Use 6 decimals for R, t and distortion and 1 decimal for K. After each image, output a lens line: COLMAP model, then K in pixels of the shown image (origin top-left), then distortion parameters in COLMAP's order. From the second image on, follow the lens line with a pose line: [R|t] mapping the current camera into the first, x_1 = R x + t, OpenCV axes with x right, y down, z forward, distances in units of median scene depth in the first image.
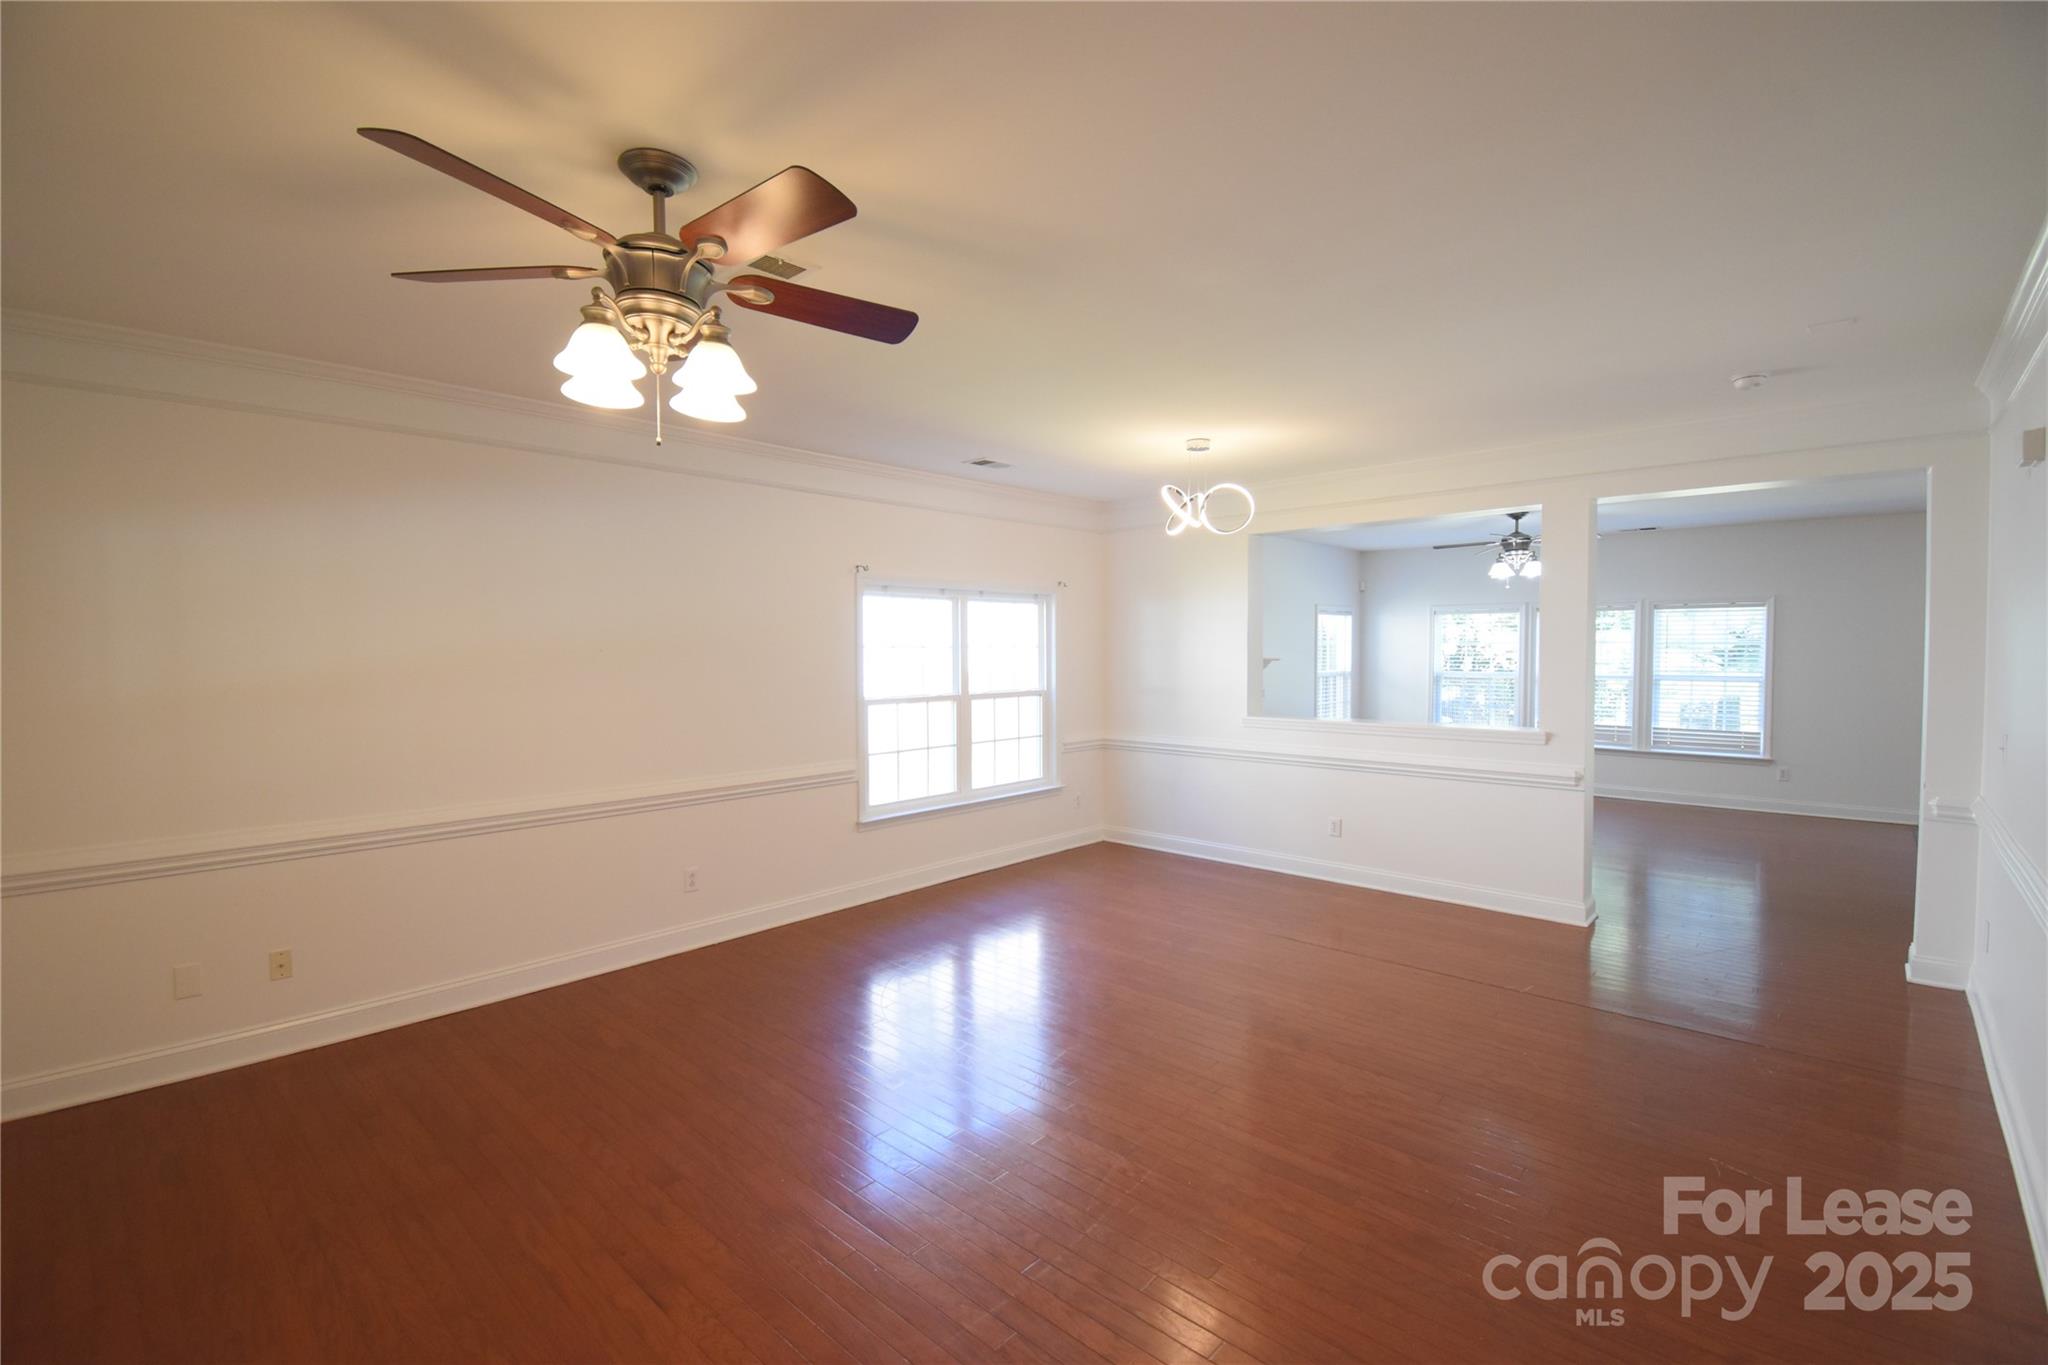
lens RADIAL K [[912.1, 0, 1025.8], [0, 912.1, 673.1], [0, 0, 1]] dist [0.026509, -0.000004]
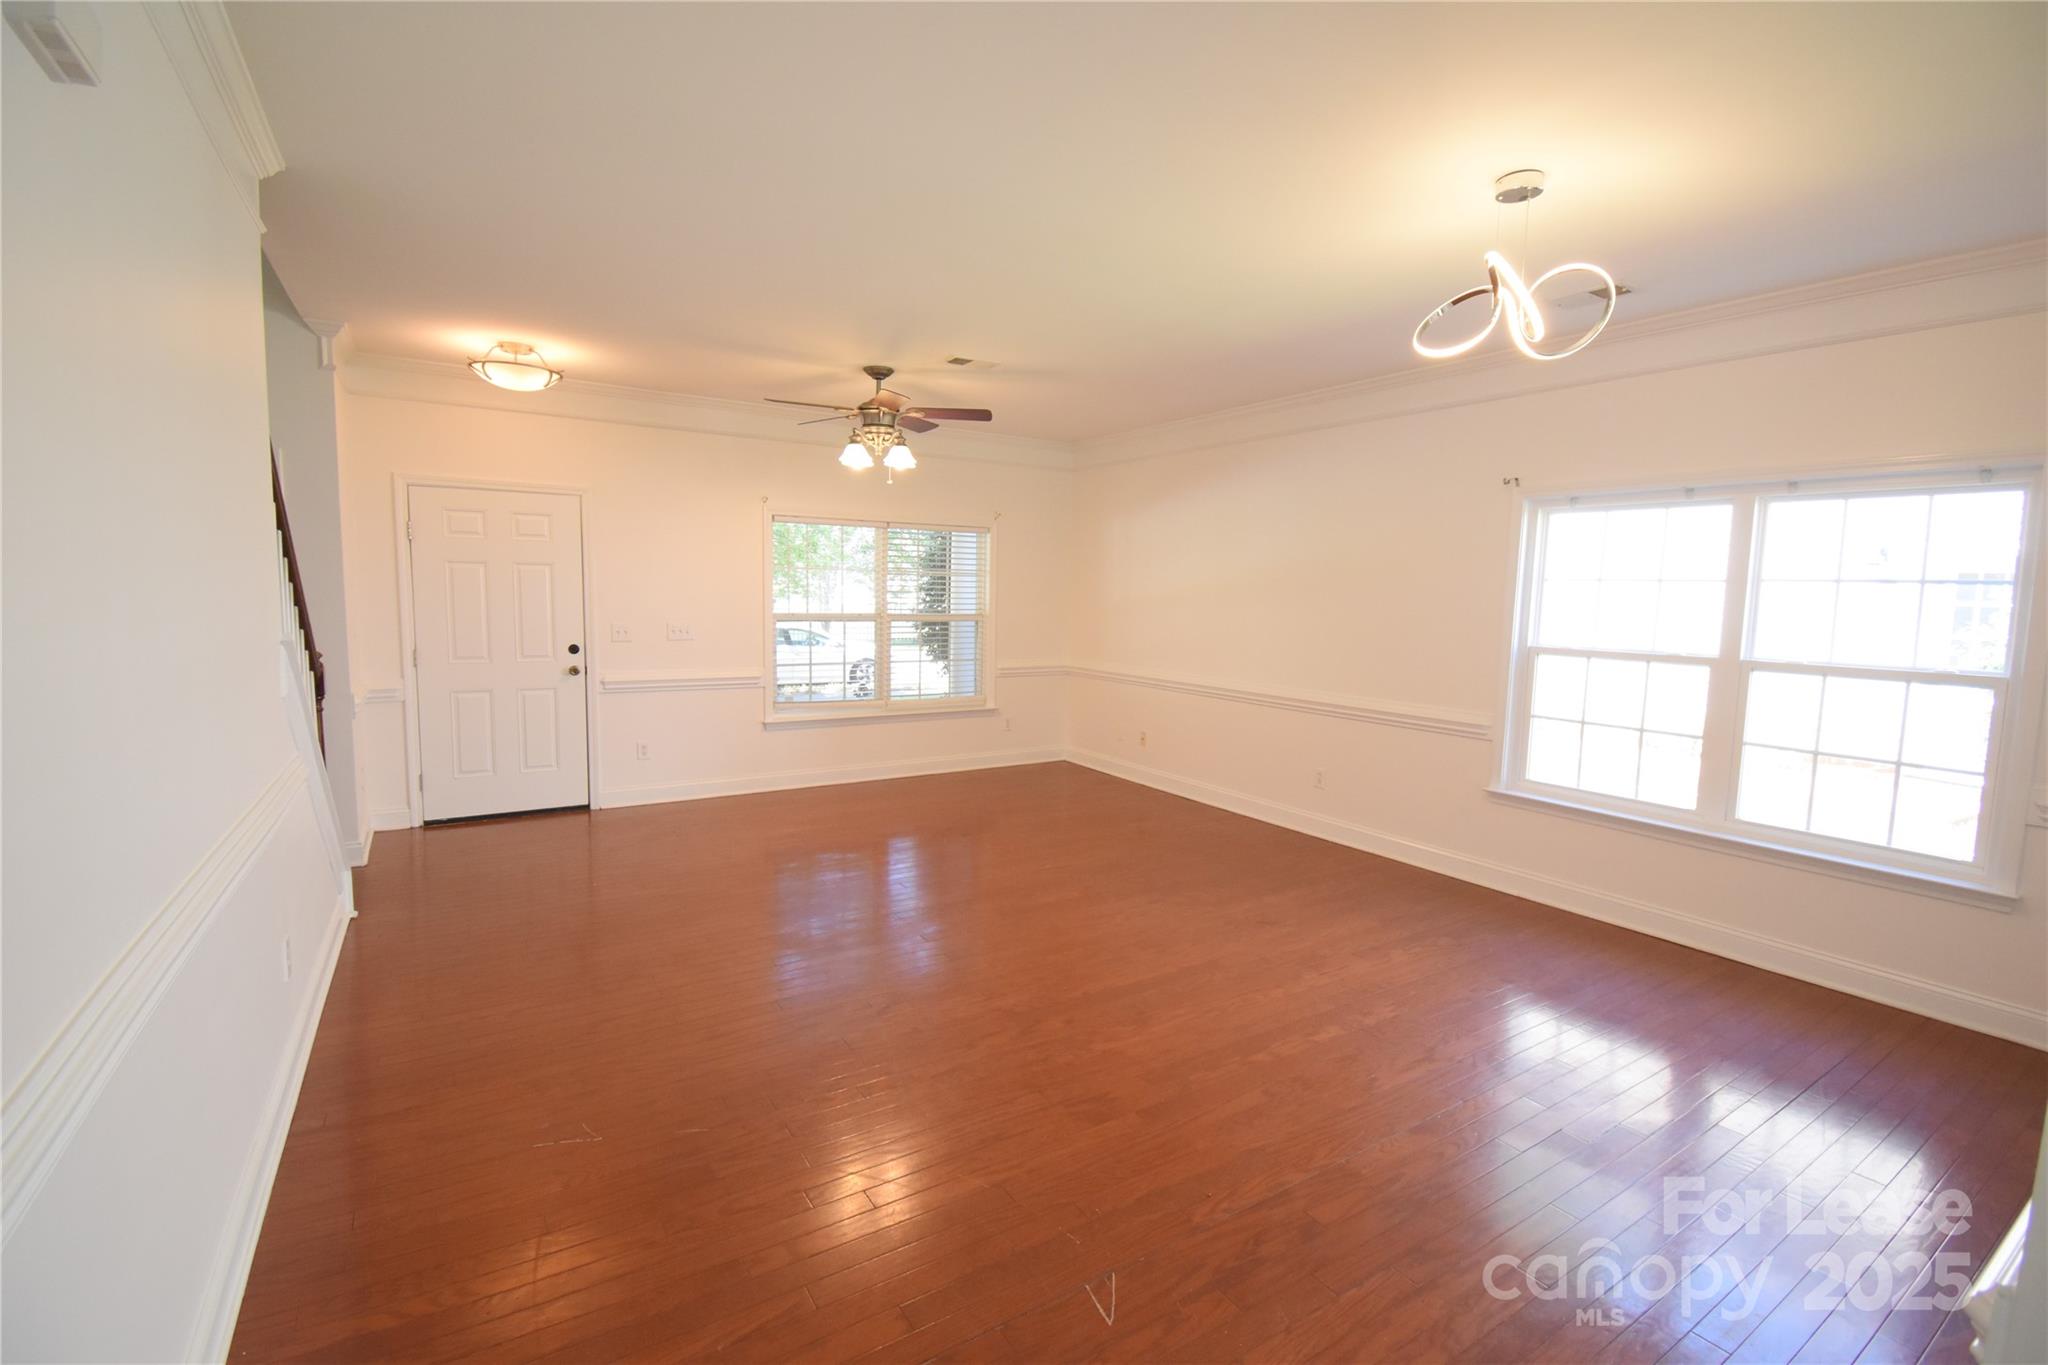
lens RADIAL K [[912.1, 0, 1025.8], [0, 912.1, 673.1], [0, 0, 1]] dist [0.026509, -0.000004]
pose [[-0.240661, 0.097135, -0.965737, 0.673289], [-0.043645, 0.992890, 0.110743, -0.016195], [0.969628, 0.068801, -0.234710, 0.722663]]
